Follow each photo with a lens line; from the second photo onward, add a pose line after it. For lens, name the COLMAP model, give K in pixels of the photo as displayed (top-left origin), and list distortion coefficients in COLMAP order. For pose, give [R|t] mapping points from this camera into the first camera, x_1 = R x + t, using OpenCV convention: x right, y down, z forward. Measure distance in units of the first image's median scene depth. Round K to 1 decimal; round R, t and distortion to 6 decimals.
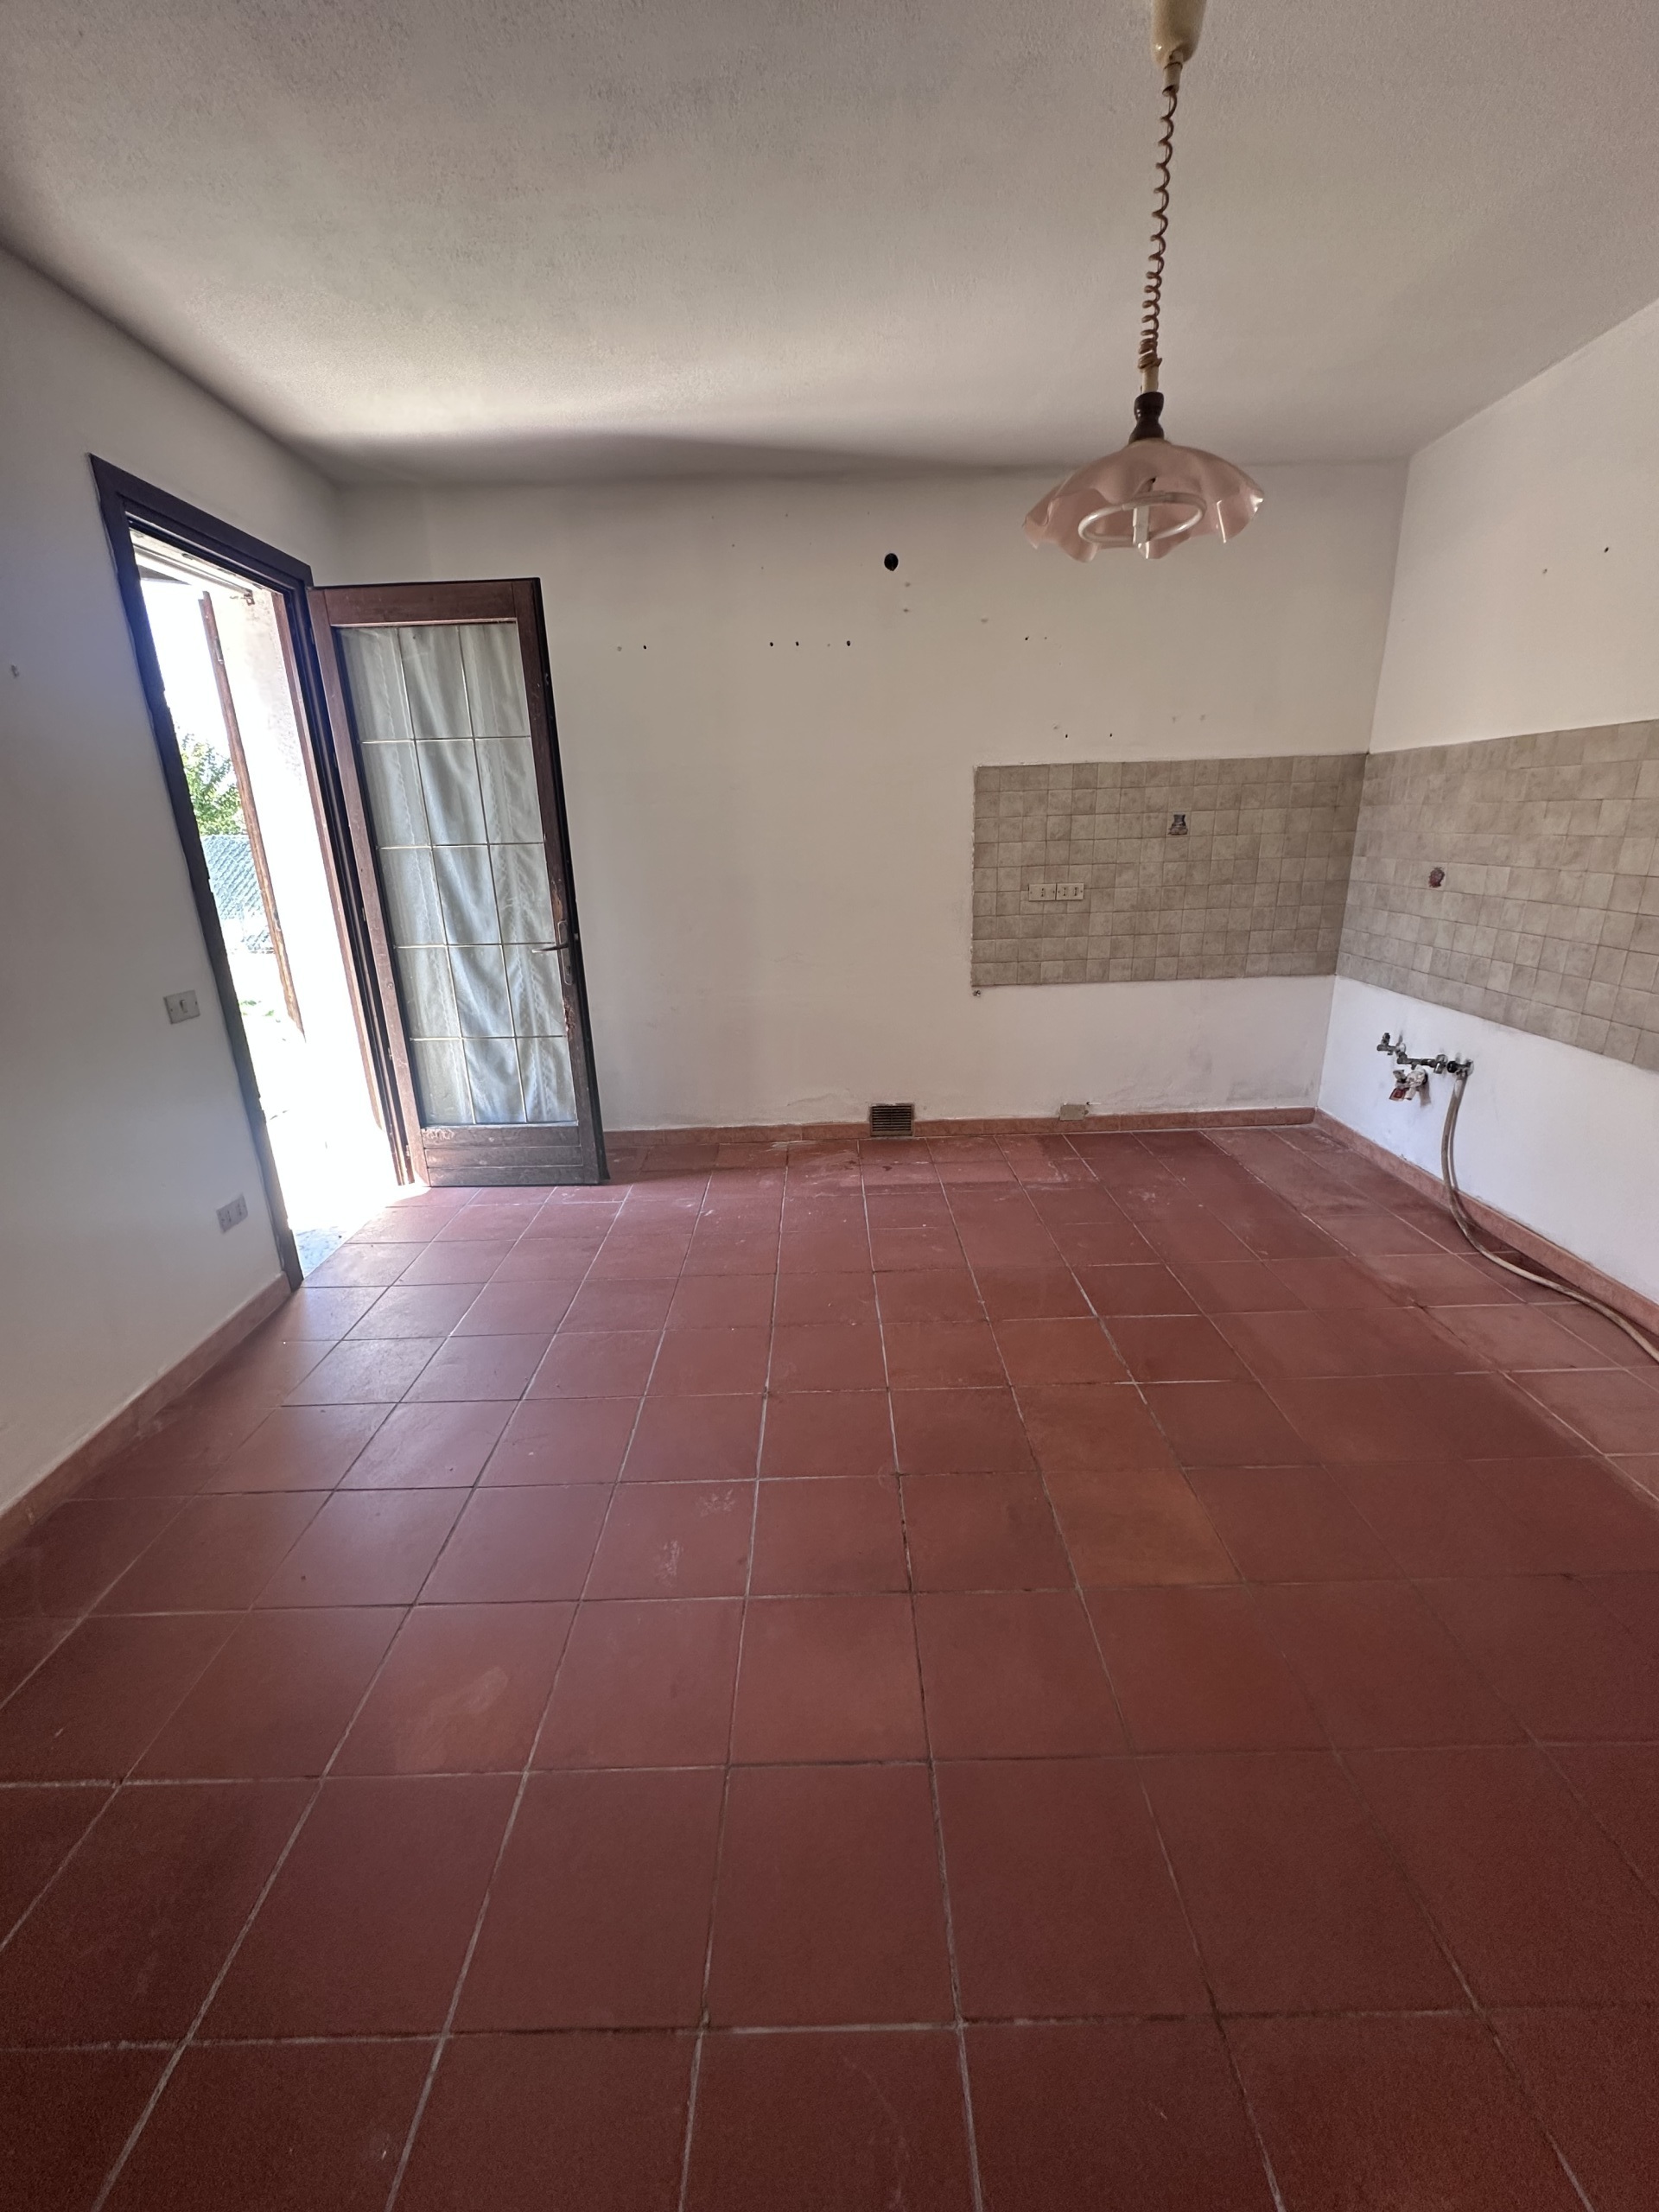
lens RADIAL K [[879.5, 0, 827.0], [0, 879.5, 1105.7], [0, 0, 1]] dist [0.000022, 0.001795]
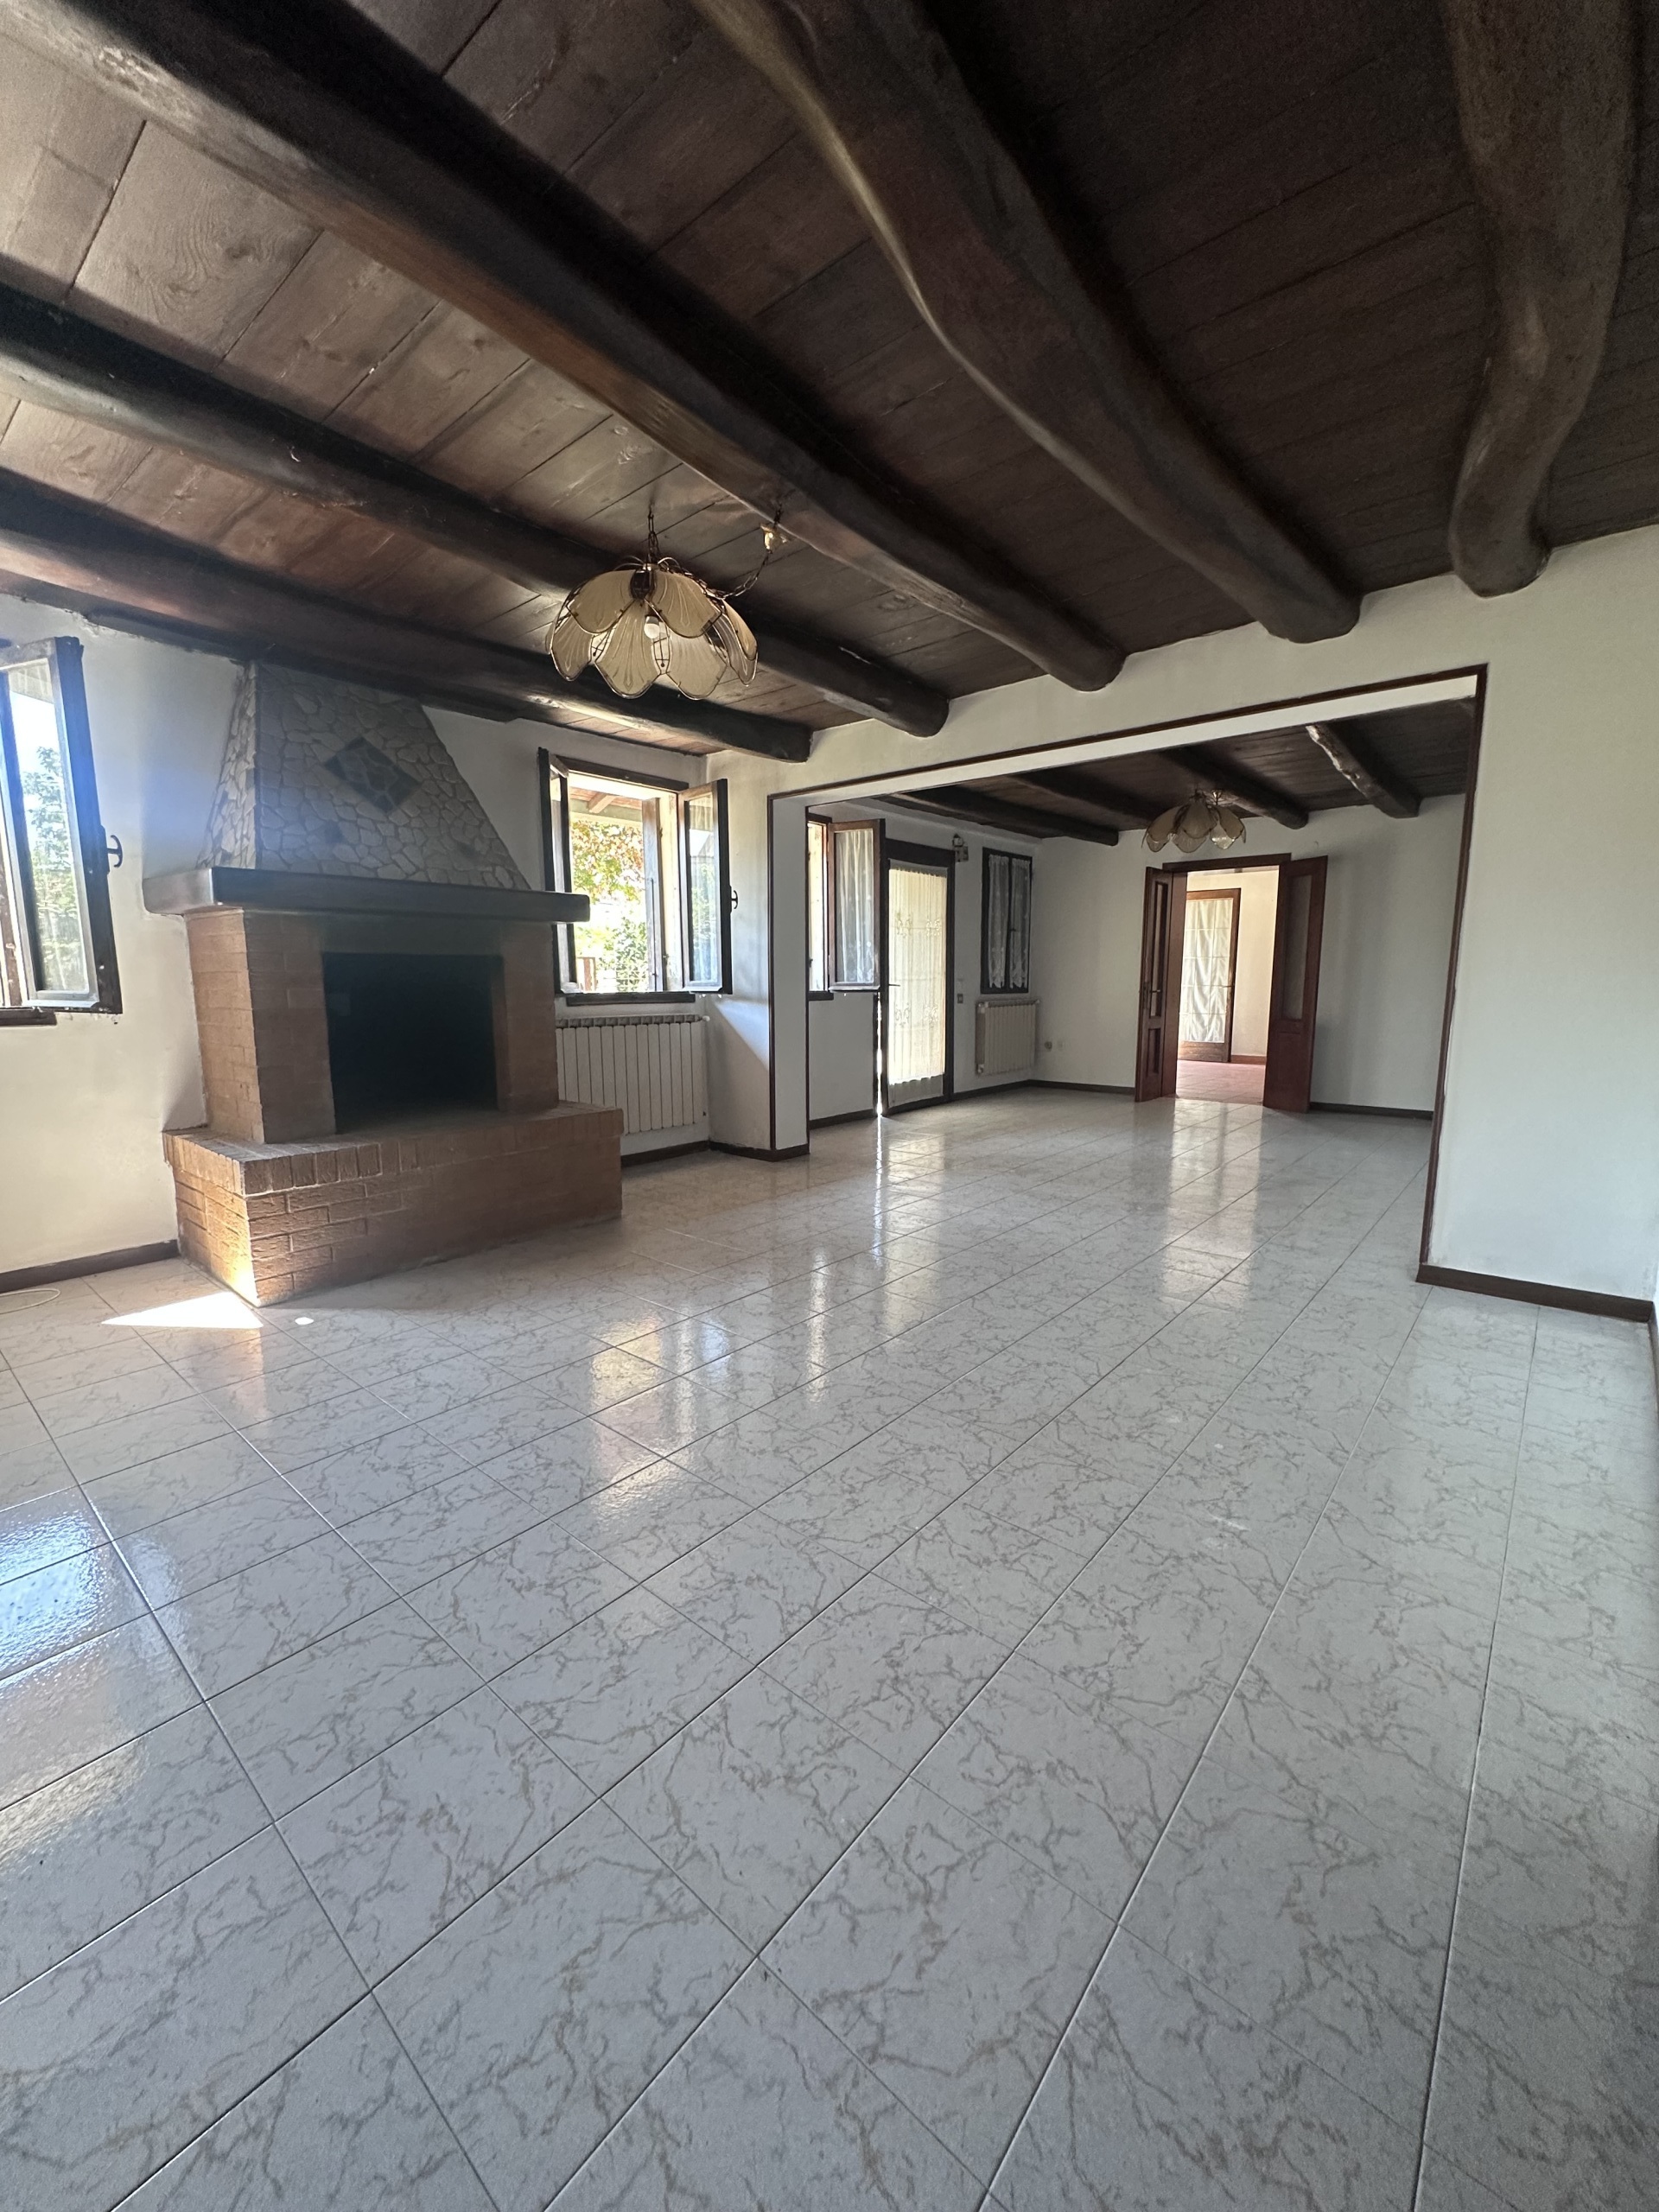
lens RADIAL K [[879.5, 0, 821.7], [0, 879.5, 1114.7], [0, 0, 1]] dist [0.000022, 0.001795]
pose [[0.754063, 0.126994, -0.644408, 0.745561], [-0.215190, 0.974745, -0.059714, 0.822673], [0.620550, 0.183698, 0.762347, -2.418148]]
